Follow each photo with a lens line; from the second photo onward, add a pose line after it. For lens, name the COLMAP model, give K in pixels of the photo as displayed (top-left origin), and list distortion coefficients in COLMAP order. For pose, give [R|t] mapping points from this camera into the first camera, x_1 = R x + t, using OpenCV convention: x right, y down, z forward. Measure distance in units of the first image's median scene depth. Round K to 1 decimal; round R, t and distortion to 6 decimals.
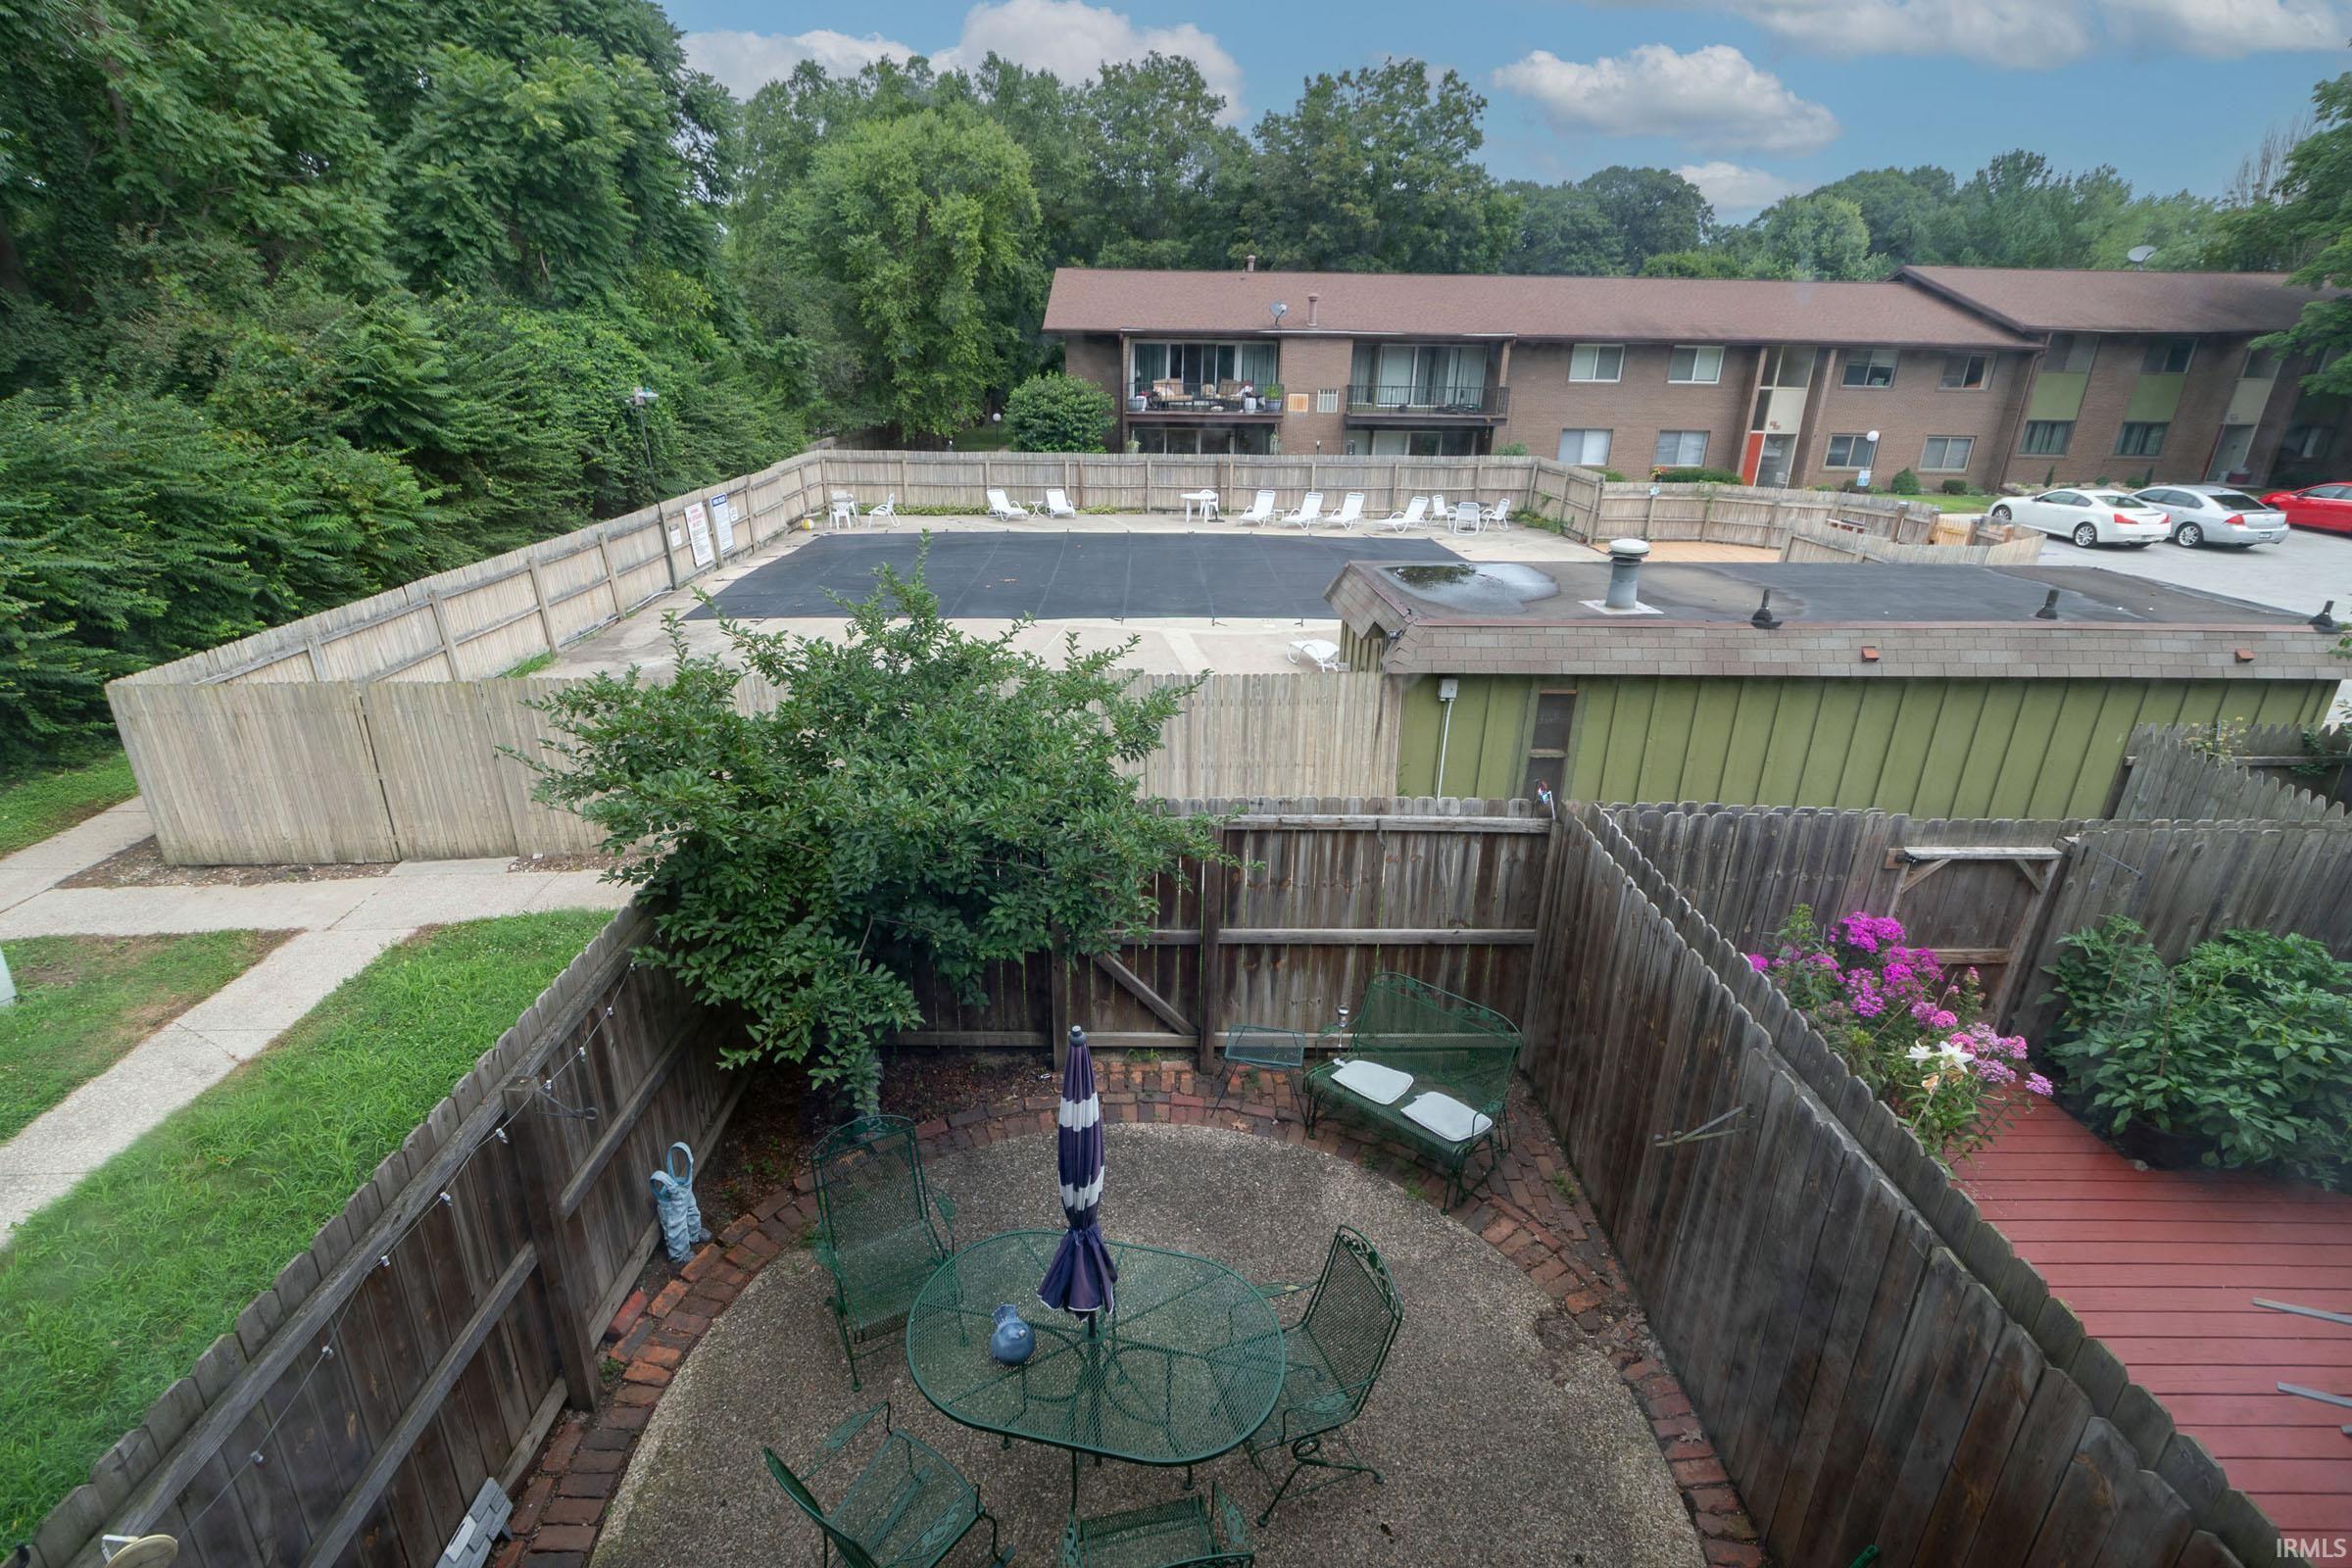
lens RADIAL K [[1087.6, 0, 1161.0], [0, 1087.6, 778.7], [0, 0, 1]] dist [-0.004067, 0.001282]
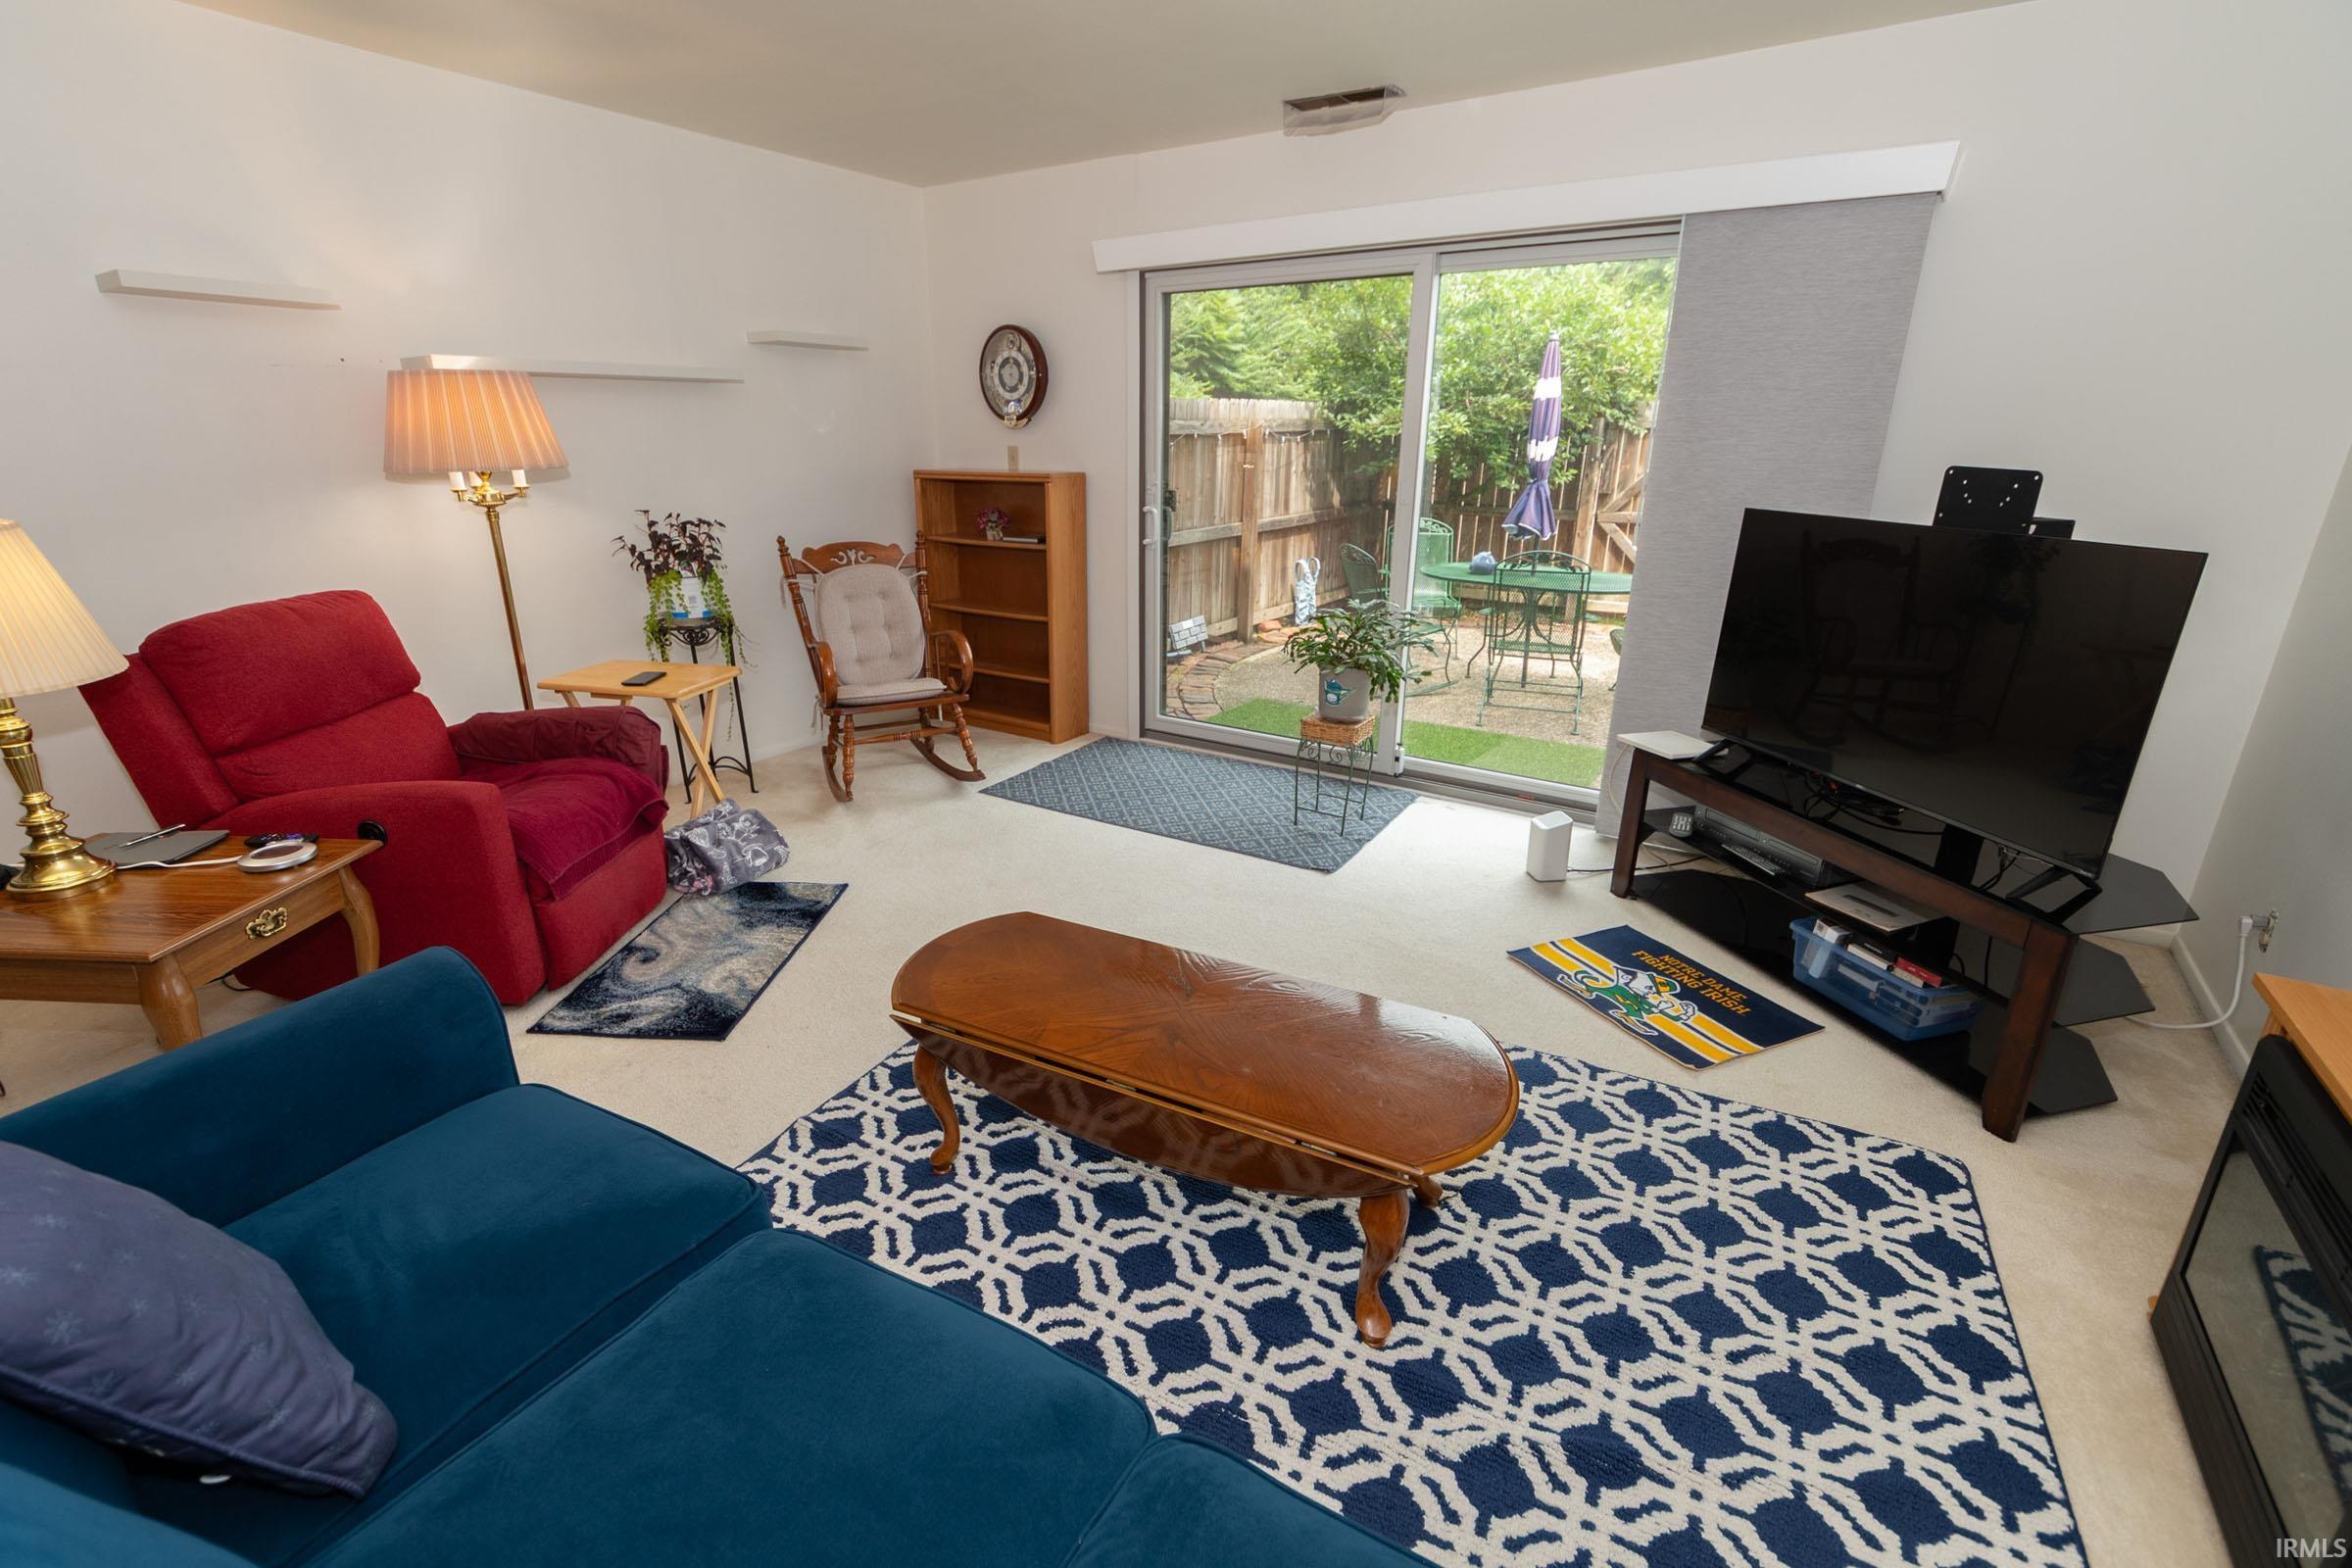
lens RADIAL K [[1033.7, 0, 1142.0], [0, 1033.7, 775.1], [0, 0, 1]] dist [-0.006226, 0.003242]
pose [[0.810548, 0.170492, -0.560307, 0.083281], [-0.199416, 0.979867, 0.009678, 0.198593], [0.550676, 0.103890, 0.828229, -0.123421]]
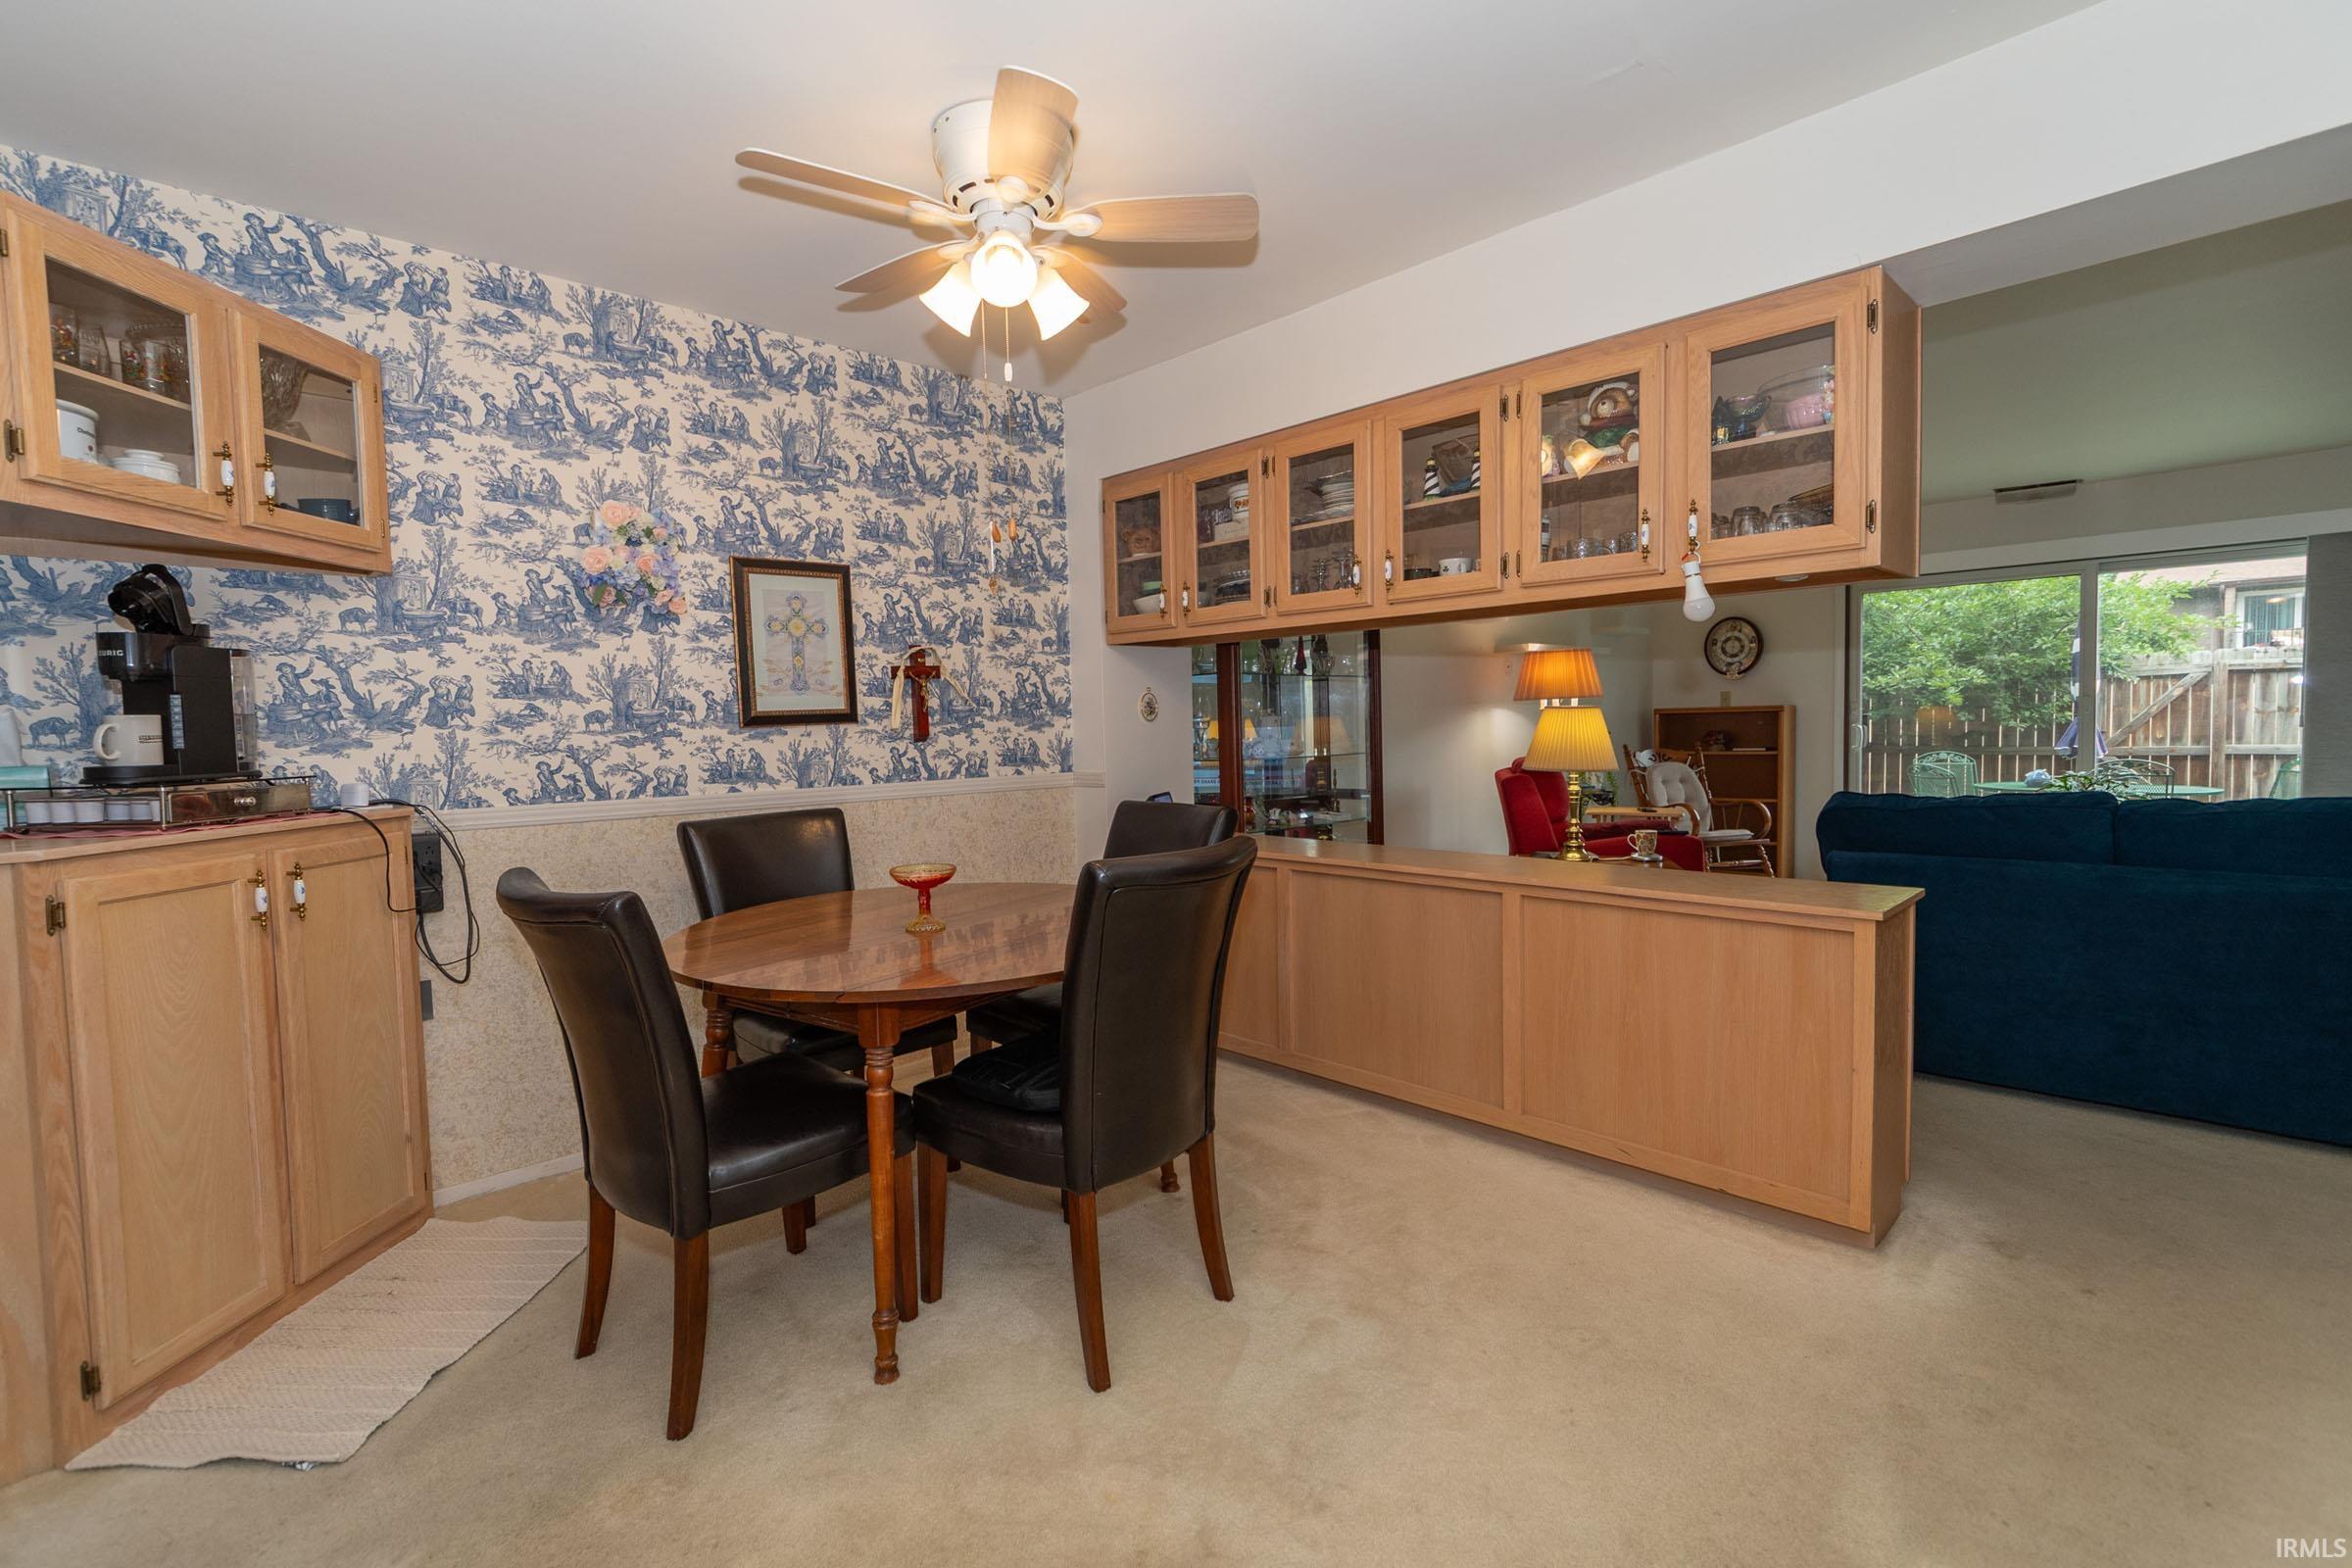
lens RADIAL K [[1033.7, 0, 1171.1], [0, 1033.7, 777.3], [0, 0, 1]] dist [-0.006226, 0.003242]
pose [[0.663291, 0.011314, -0.748276, 0.052538], [-0.237984, 0.951169, -0.196573, 0.279622], [0.709513, 0.308463, 0.633594, -0.310789]]
